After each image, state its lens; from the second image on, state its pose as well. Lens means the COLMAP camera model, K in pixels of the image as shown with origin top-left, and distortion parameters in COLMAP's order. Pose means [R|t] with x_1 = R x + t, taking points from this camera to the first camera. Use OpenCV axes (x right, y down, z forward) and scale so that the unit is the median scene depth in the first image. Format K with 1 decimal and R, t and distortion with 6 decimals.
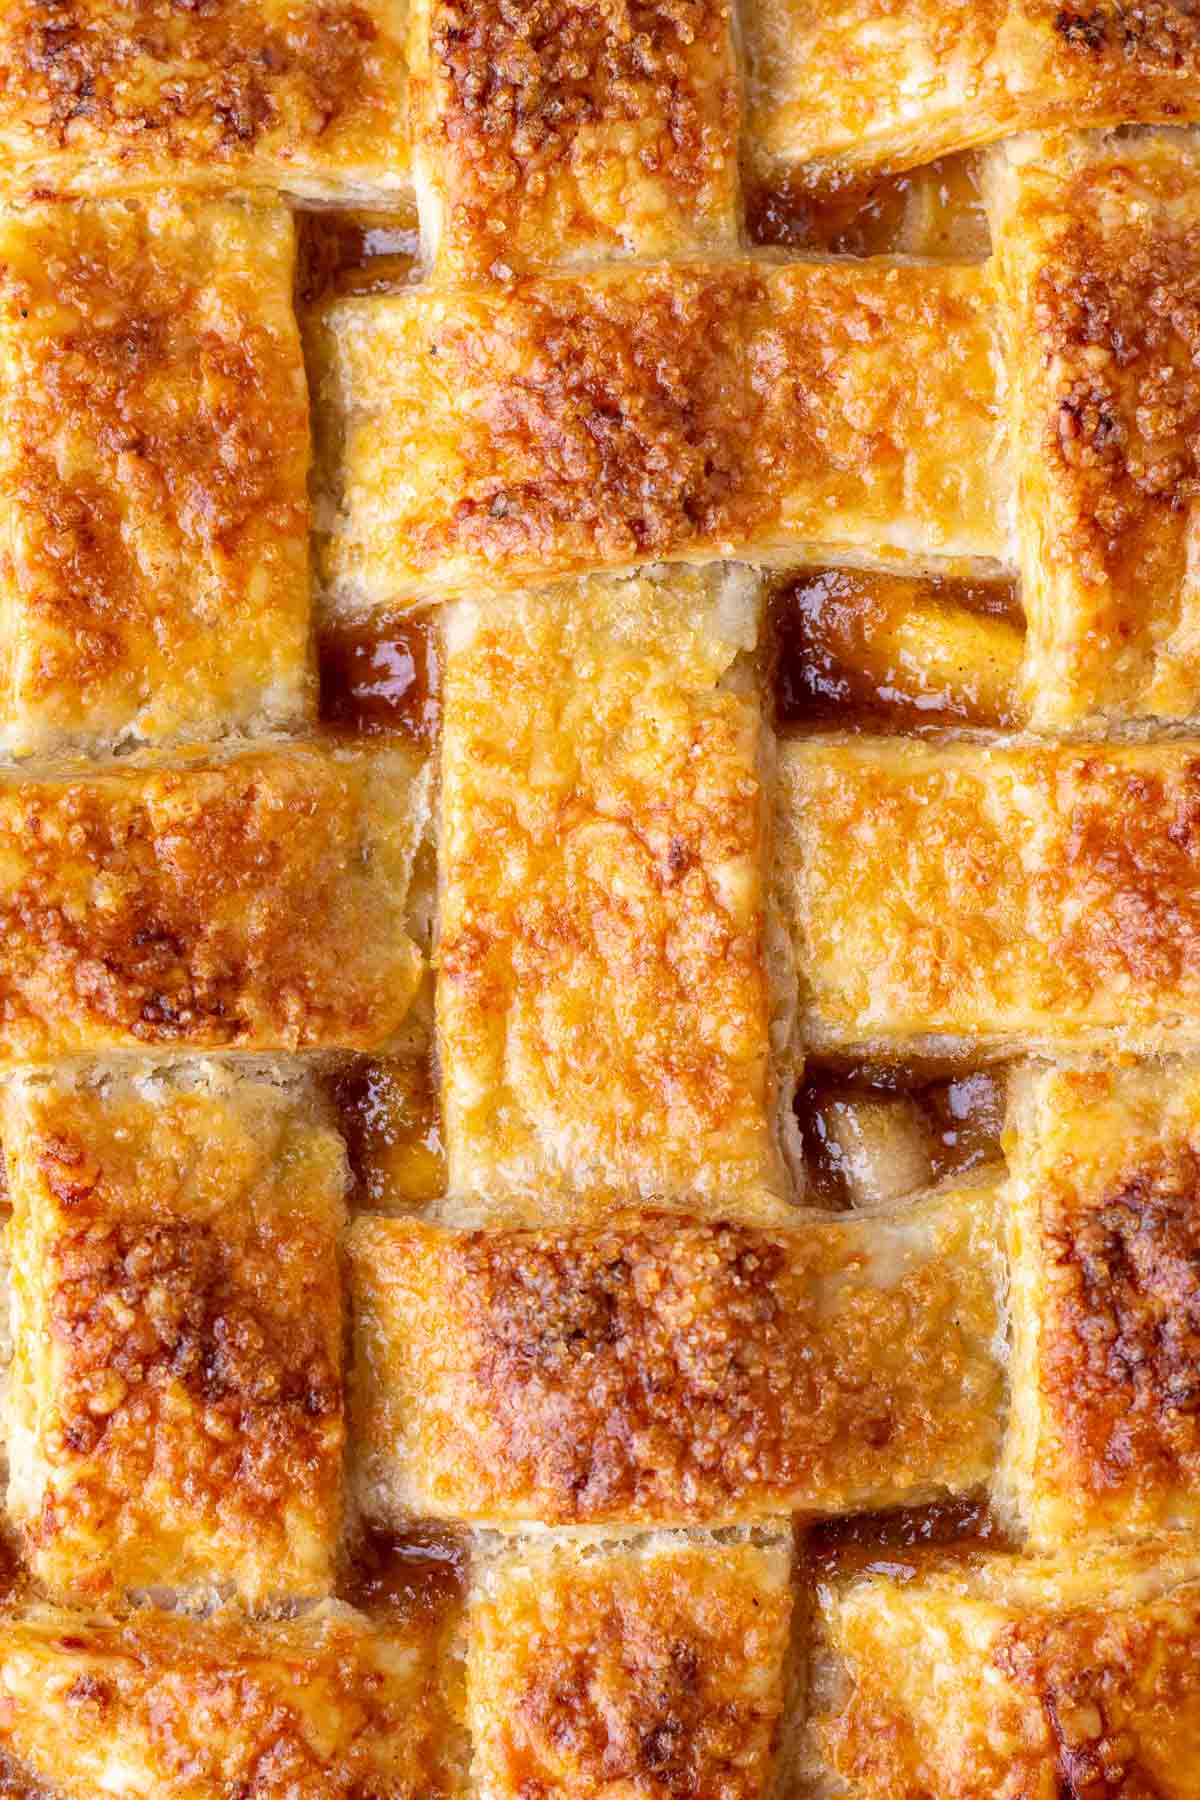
lens RADIAL K [[4588.8, 0, 600.0], [0, 4588.8, 900.0], [0, 0, 1]] dist [0.022724, -0.013585]
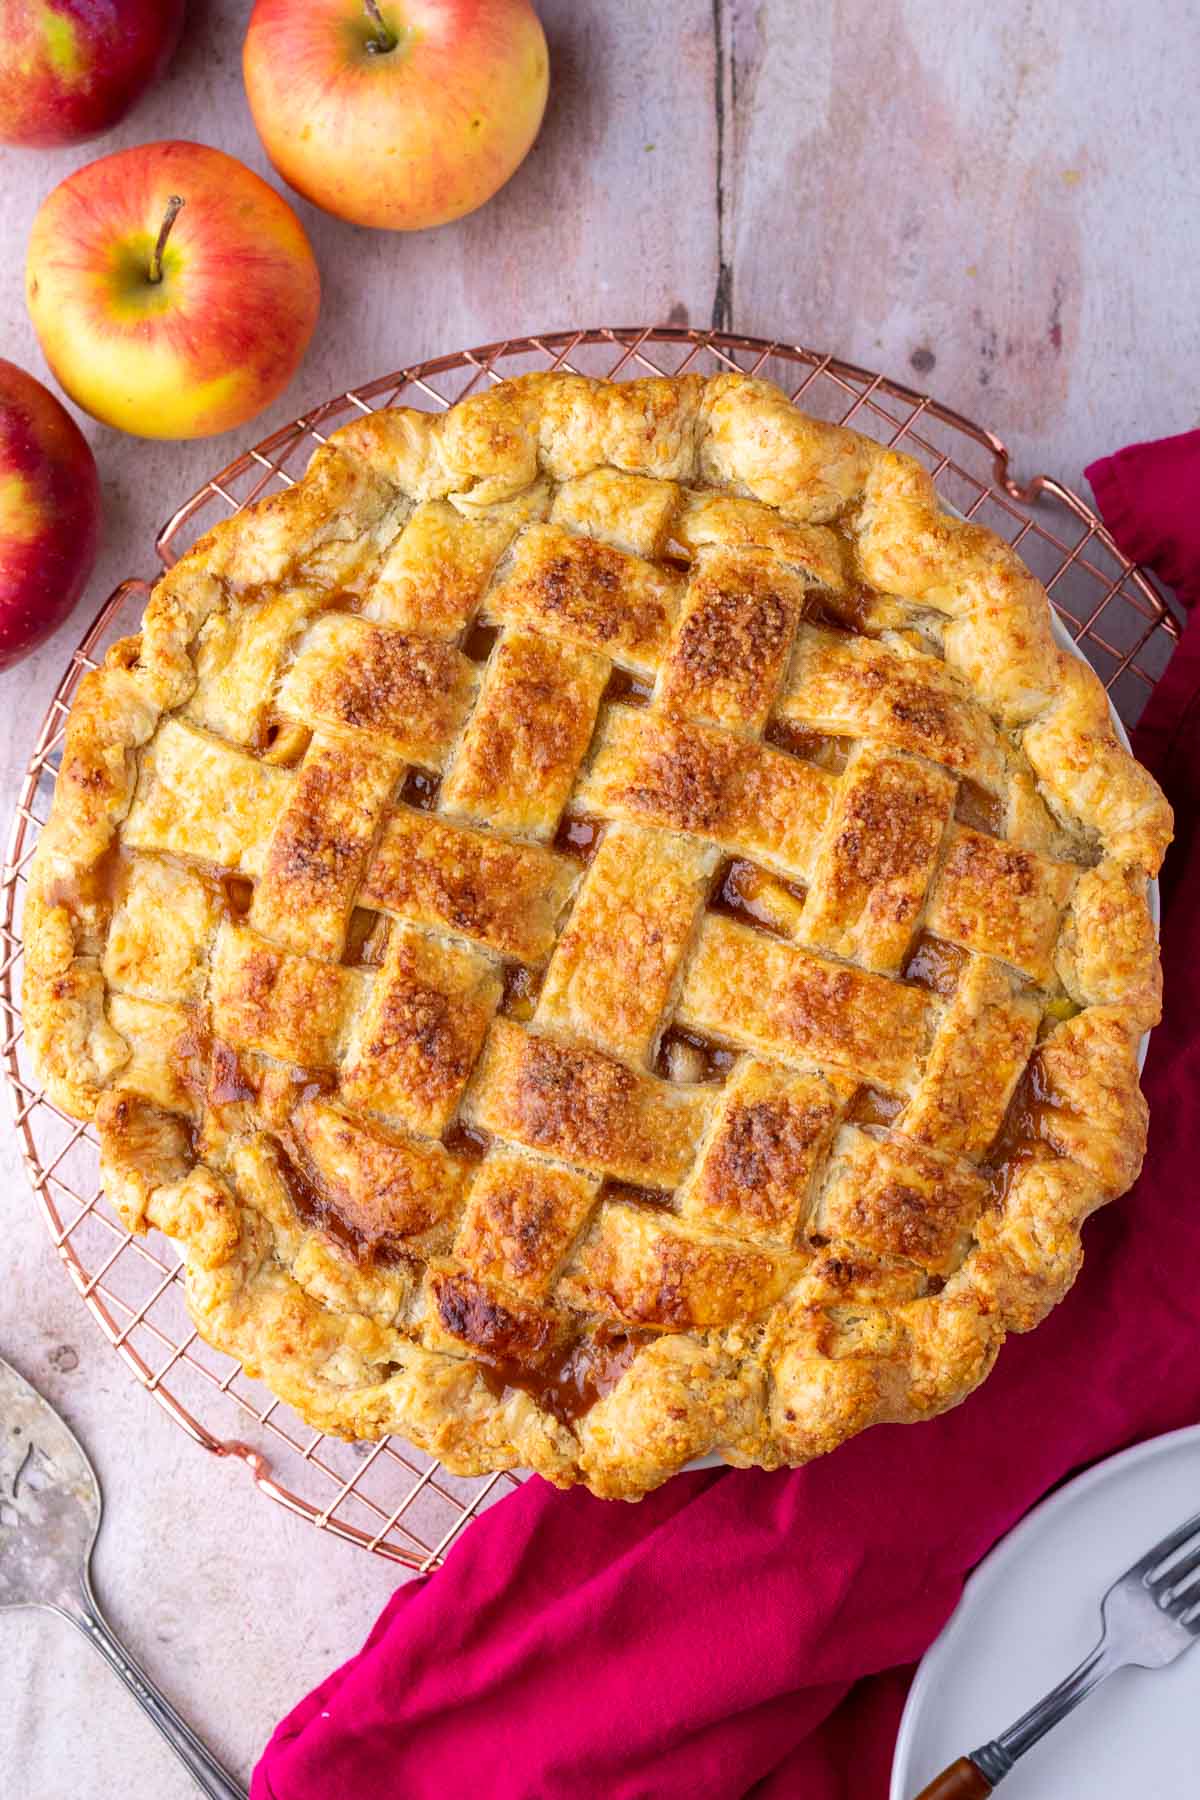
lens RADIAL K [[3928.4, 0, 533.1], [0, 3928.4, 901.0], [0, 0, 1]] dist [-0.000632, 0.880927]
pose [[0.927103, 0.368553, -0.068180, 0.102100], [-0.371534, 0.927660, -0.037532, 0.086754], [0.049416, 0.060127, 0.996967, -1.354908]]
